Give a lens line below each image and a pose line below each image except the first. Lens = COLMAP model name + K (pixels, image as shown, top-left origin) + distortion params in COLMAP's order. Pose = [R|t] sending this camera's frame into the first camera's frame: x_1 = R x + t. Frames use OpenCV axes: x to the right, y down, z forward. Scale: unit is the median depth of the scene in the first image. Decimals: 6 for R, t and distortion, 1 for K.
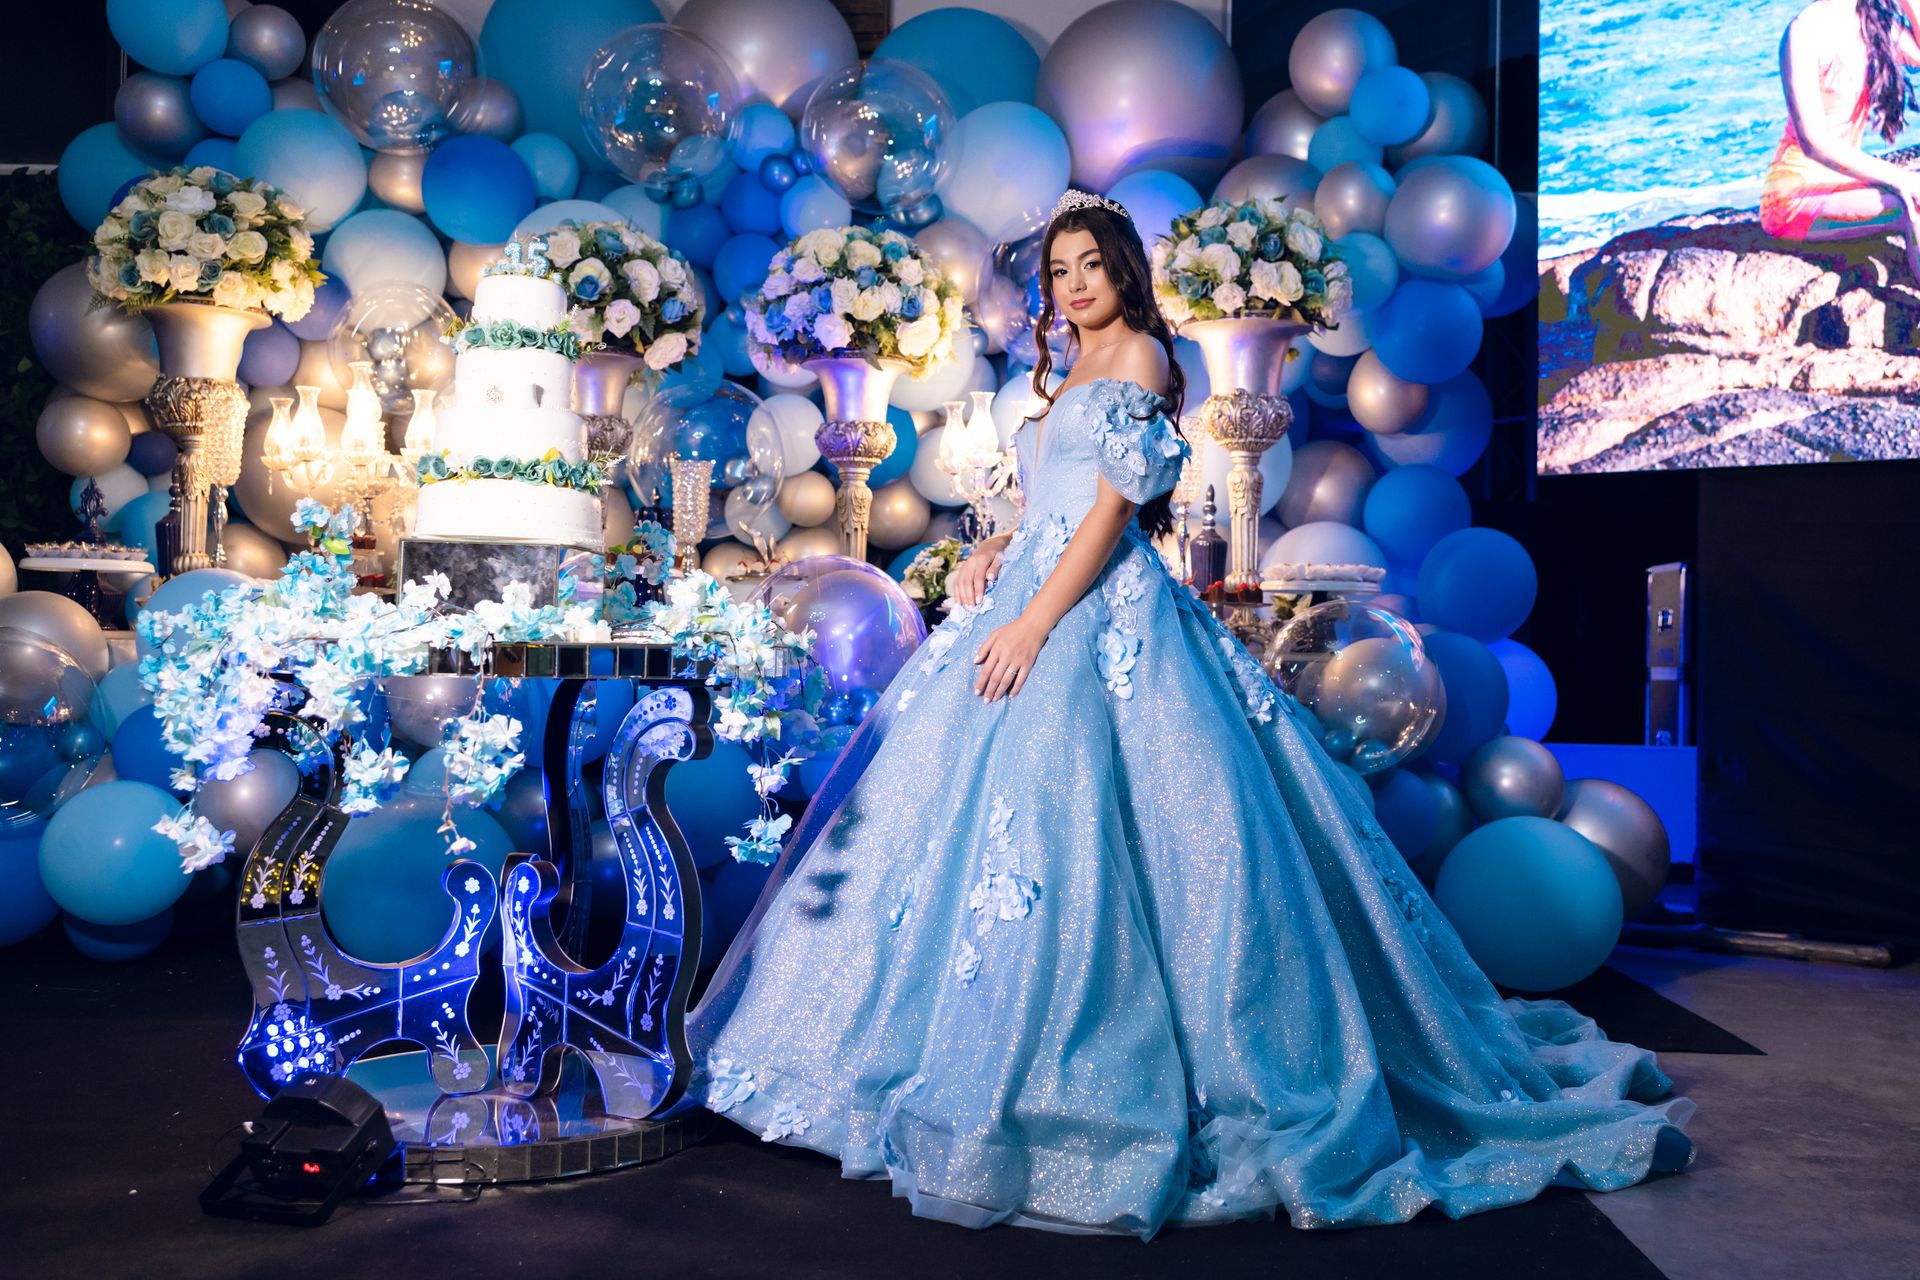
lens RADIAL K [[1867.2, 0, 1008.6], [0, 1867.2, 596.2], [0, 0, 1]] dist [0.002901, 0.003039]
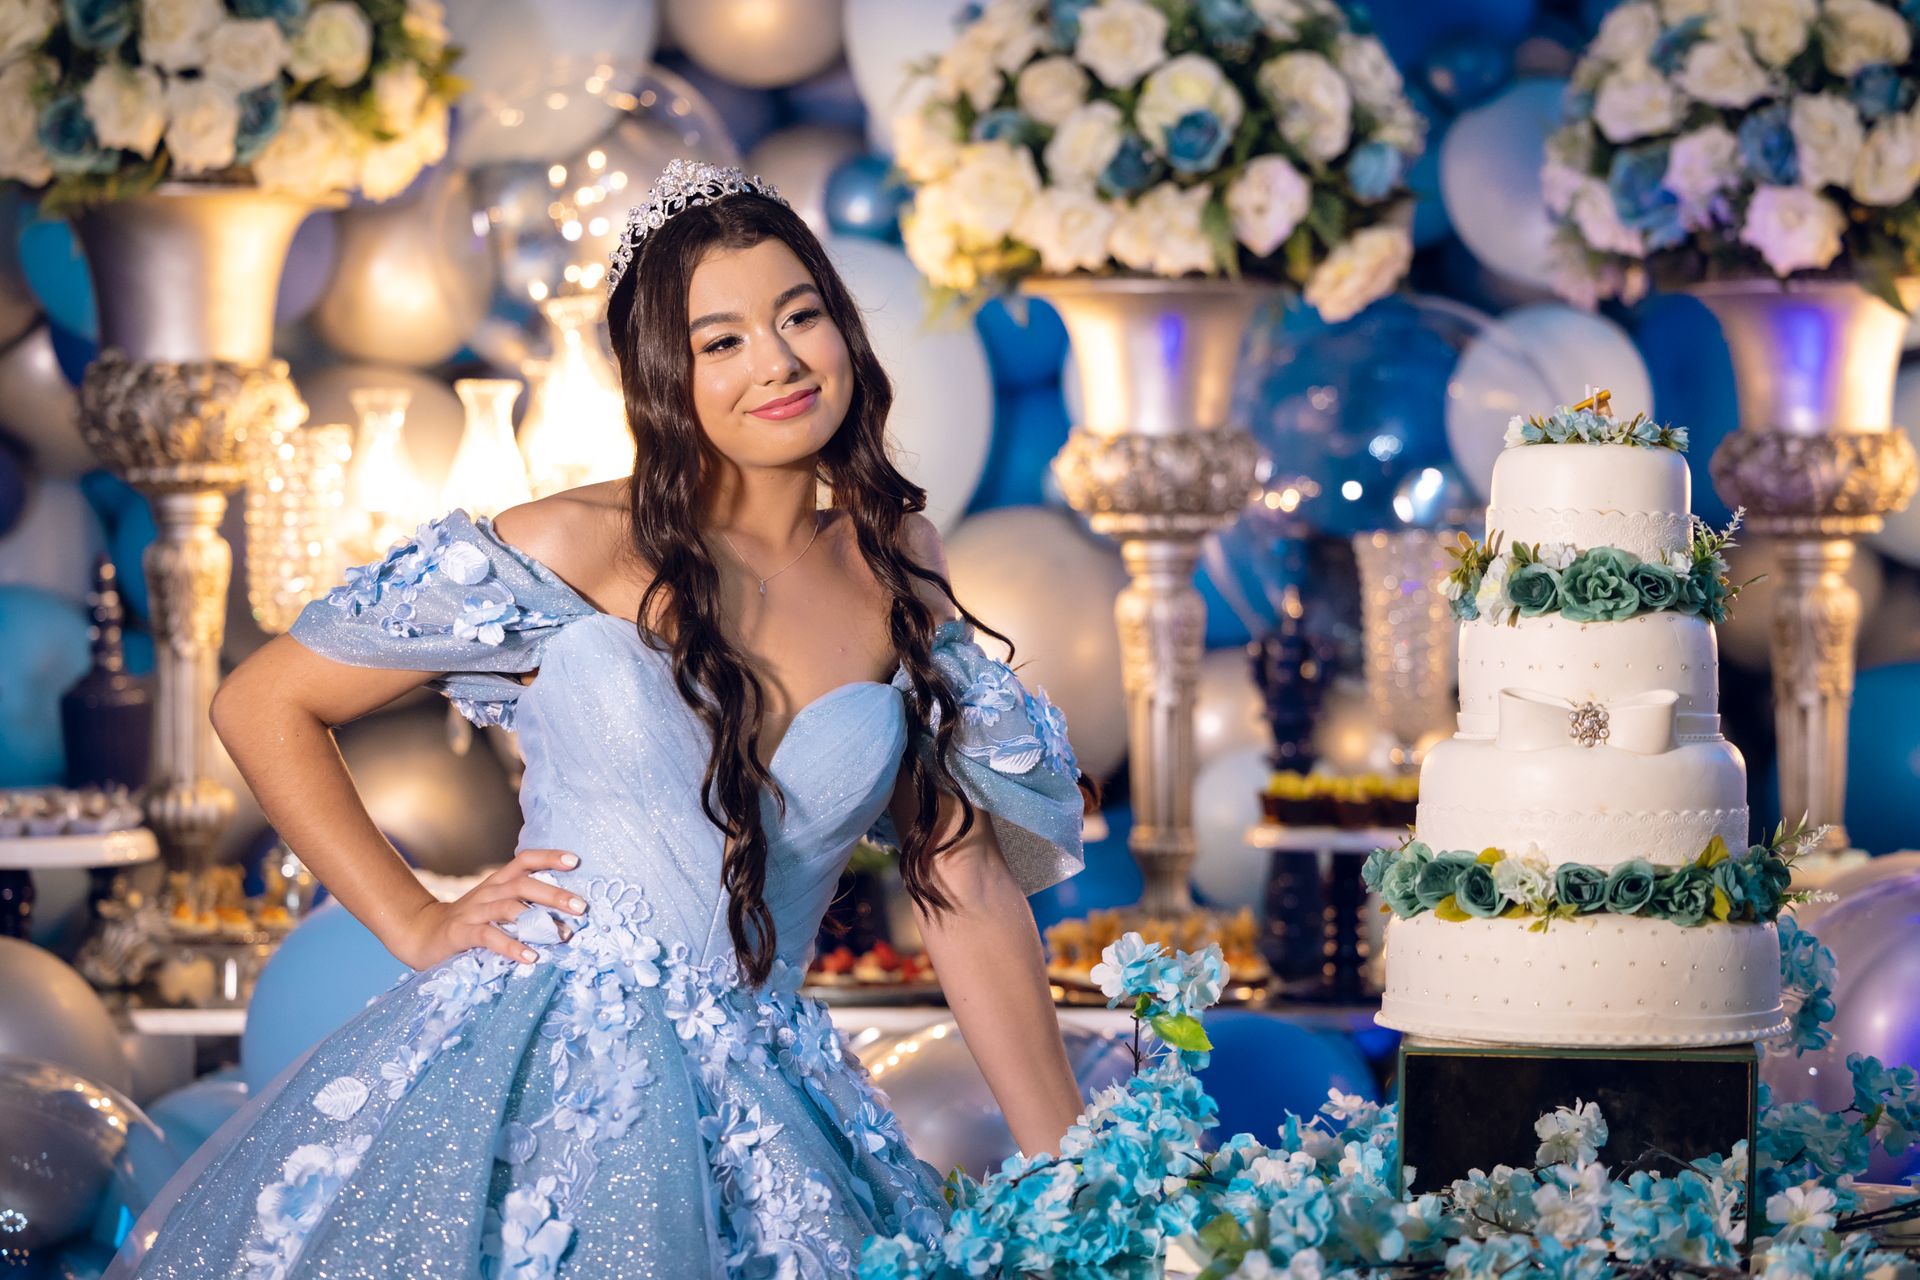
lens RADIAL K [[5526.9, 0, 960.0], [0, 5526.9, 640.0], [0, 0, 1]] dist [-0.094766, -0.516852]
pose [[0.998212, -0.020120, -0.056280, -0.204867], [0.023146, 0.998292, 0.053642, -0.118347], [0.055105, -0.054849, 0.996973, -0.198101]]
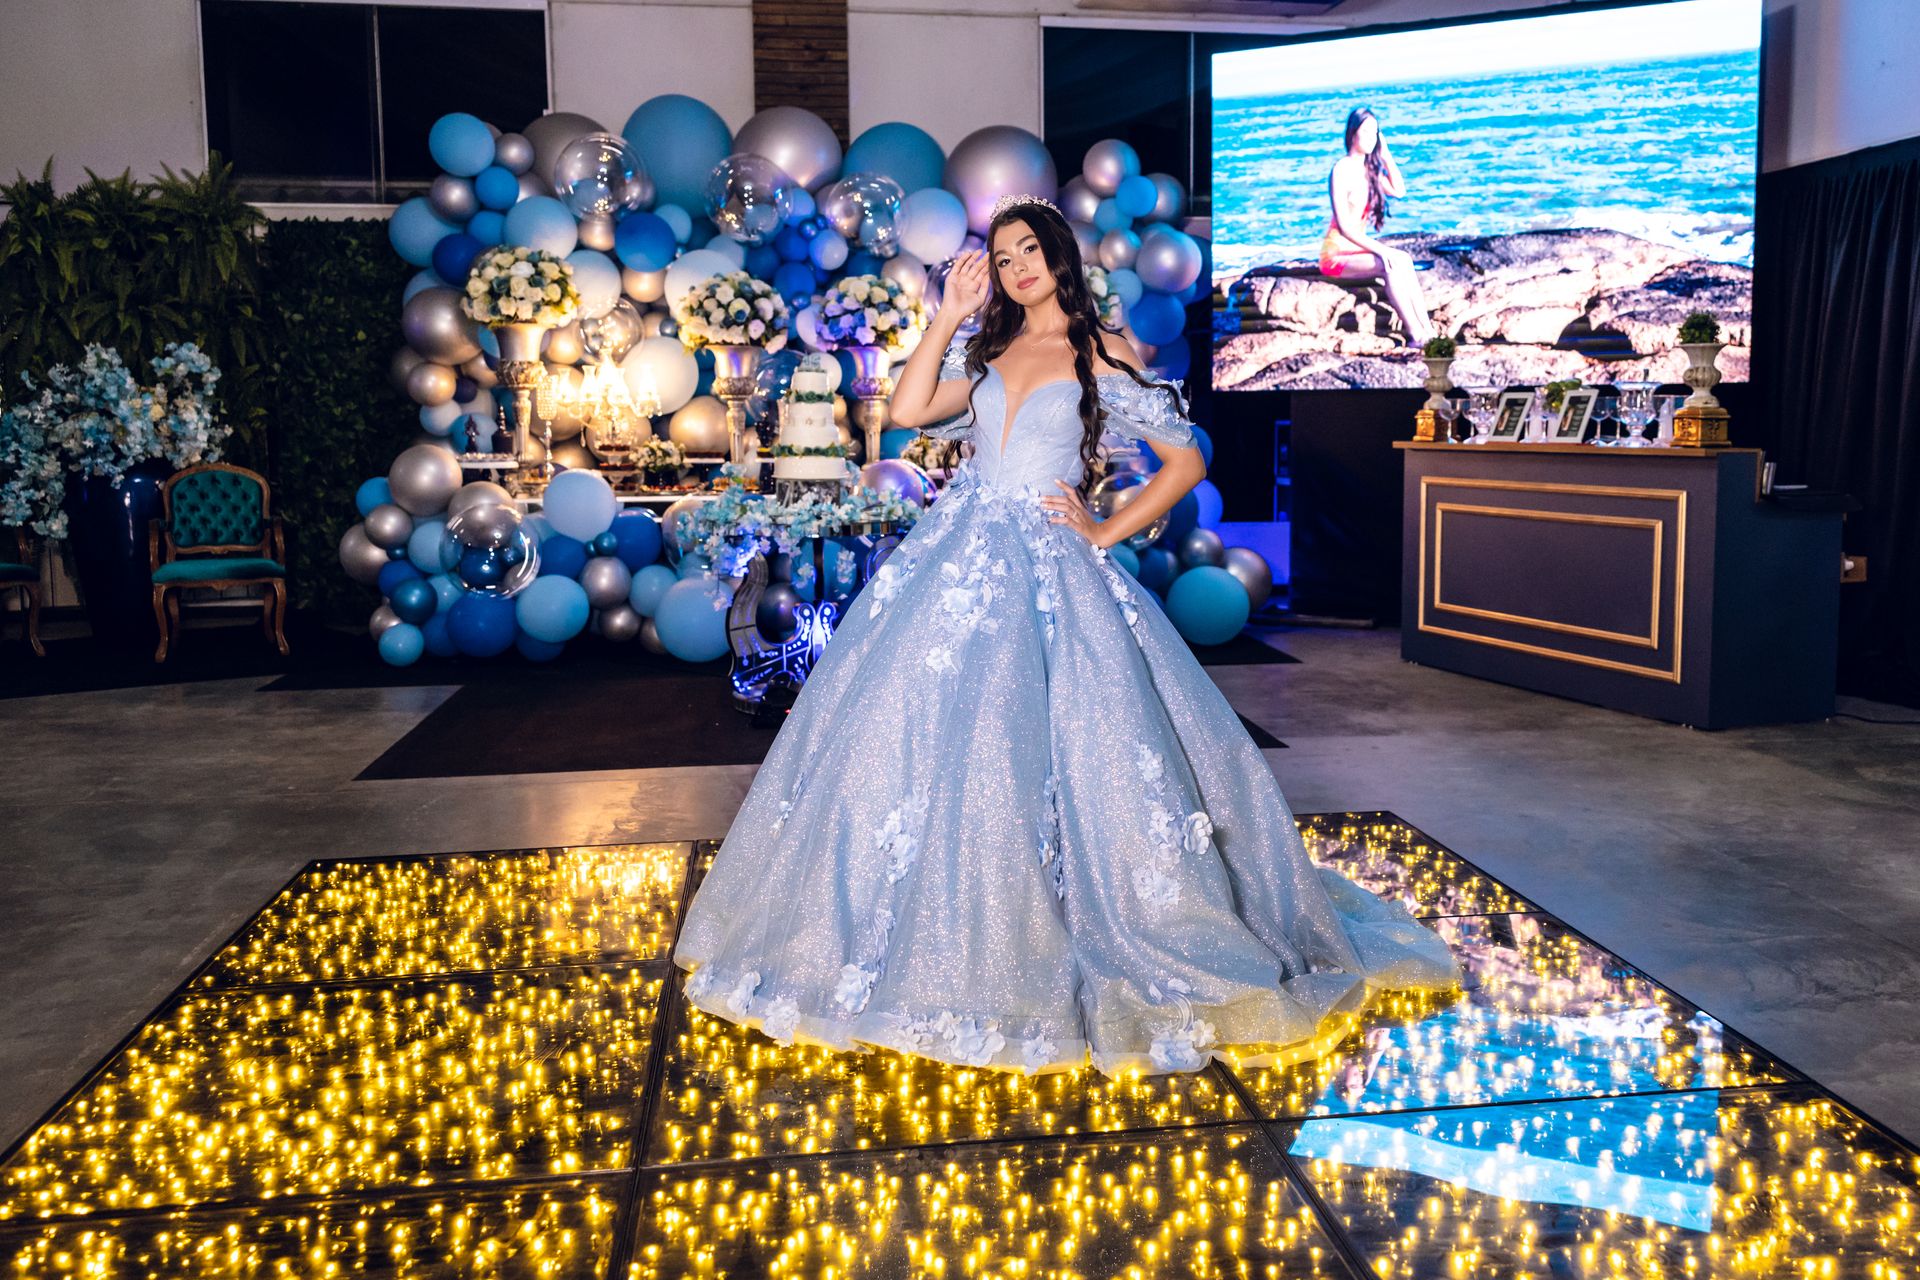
lens RADIAL K [[1607.5, 0, 1028.6], [0, 1607.5, 569.9], [0, 0, 1]] dist [0.005180, 0.001961]
pose [[0.988086, -0.037686, 0.149215, -0.183146], [0.019034, 0.992036, 0.124506, -0.101582], [-0.152718, -0.120182, 0.980935, -0.712079]]
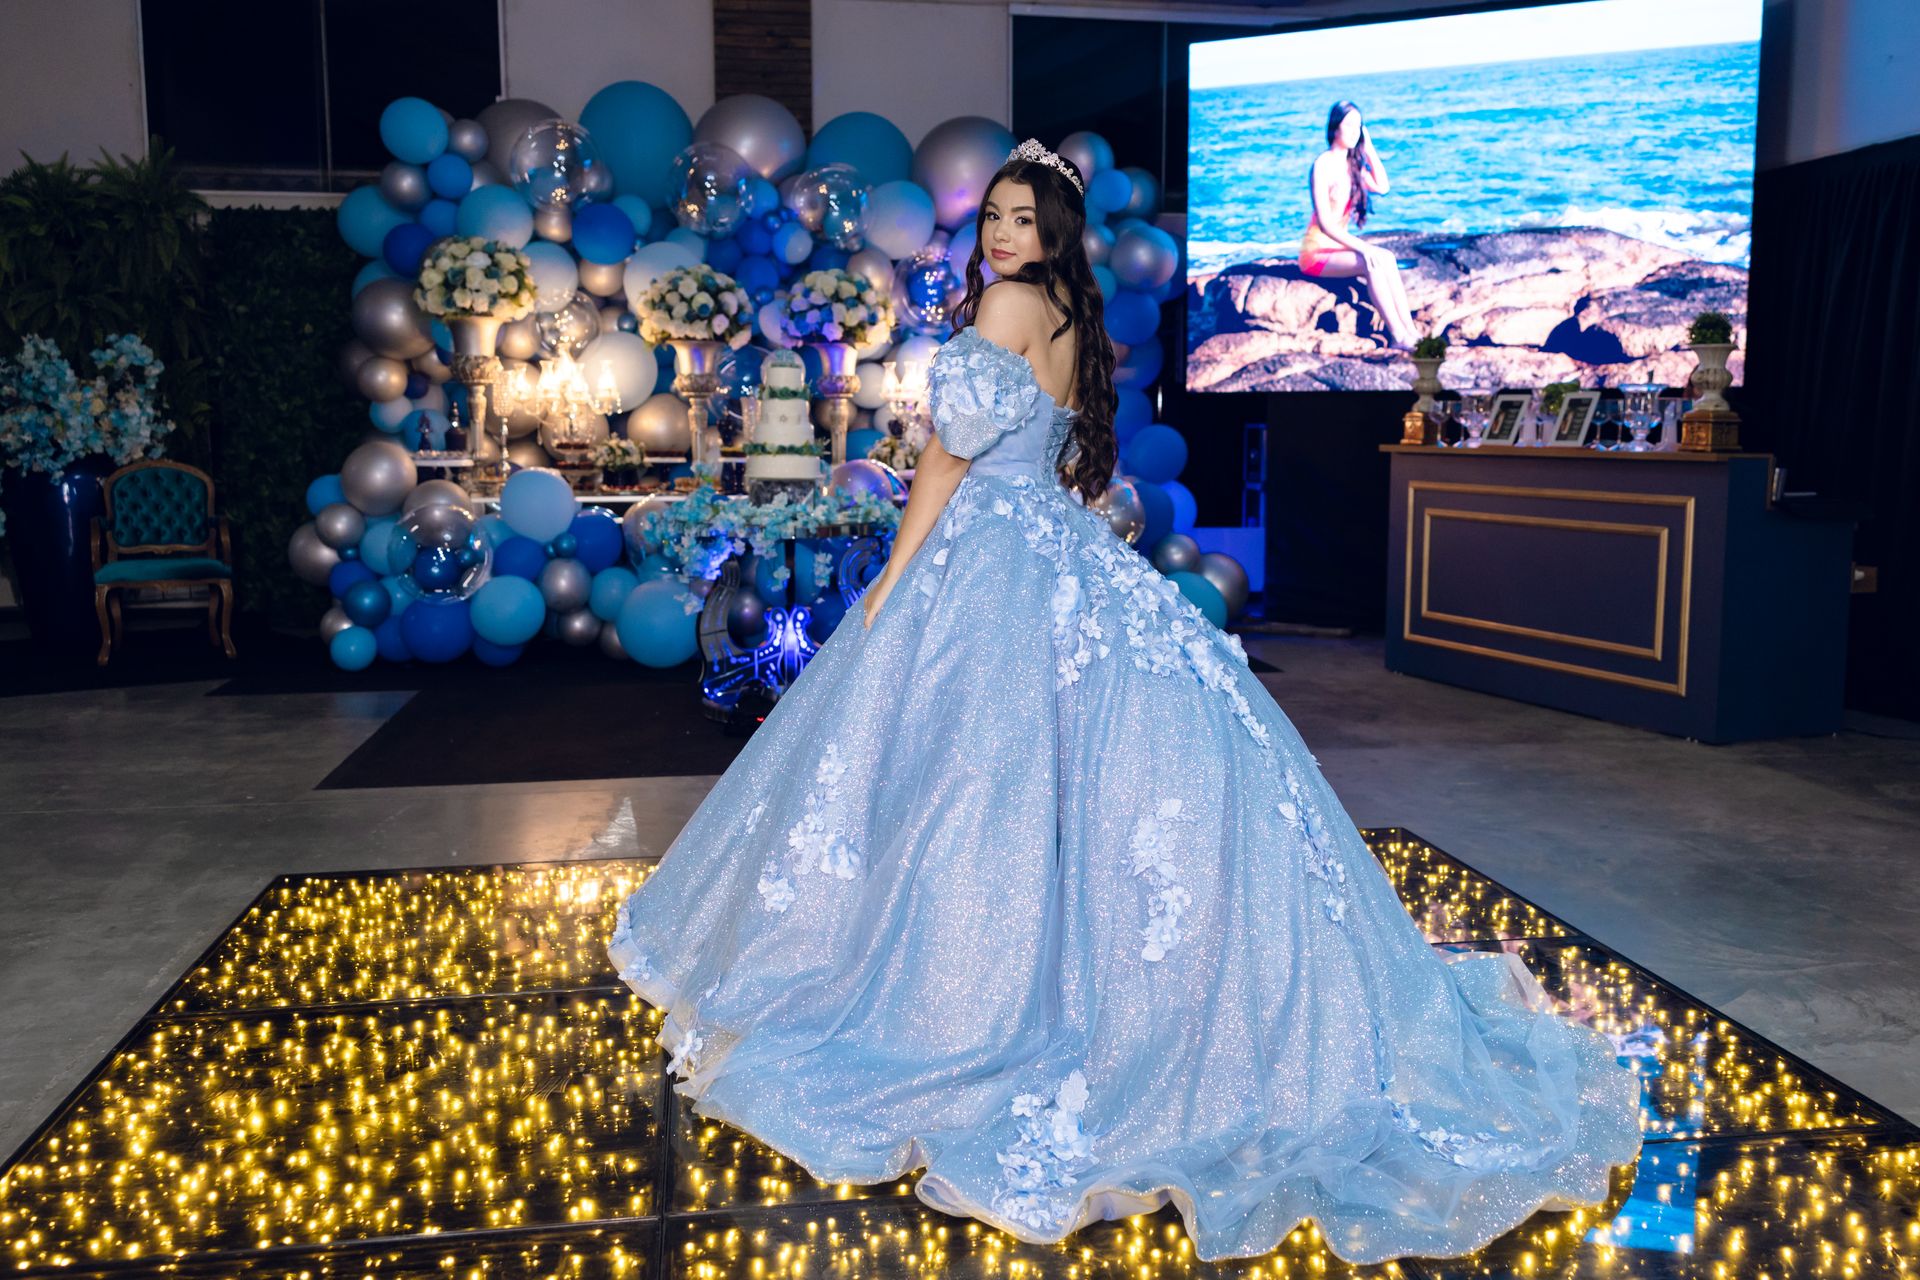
lens RADIAL K [[1621.6, 0, 981.5], [0, 1621.6, 602.7], [0, 0, 1]] dist [0.000736, 0.007917]
pose [[0.986844, -0.034139, 0.158031, -0.211568], [0.011694, 0.989964, 0.140833, -0.096633], [-0.161253, -0.137132, 0.977339, -0.673265]]
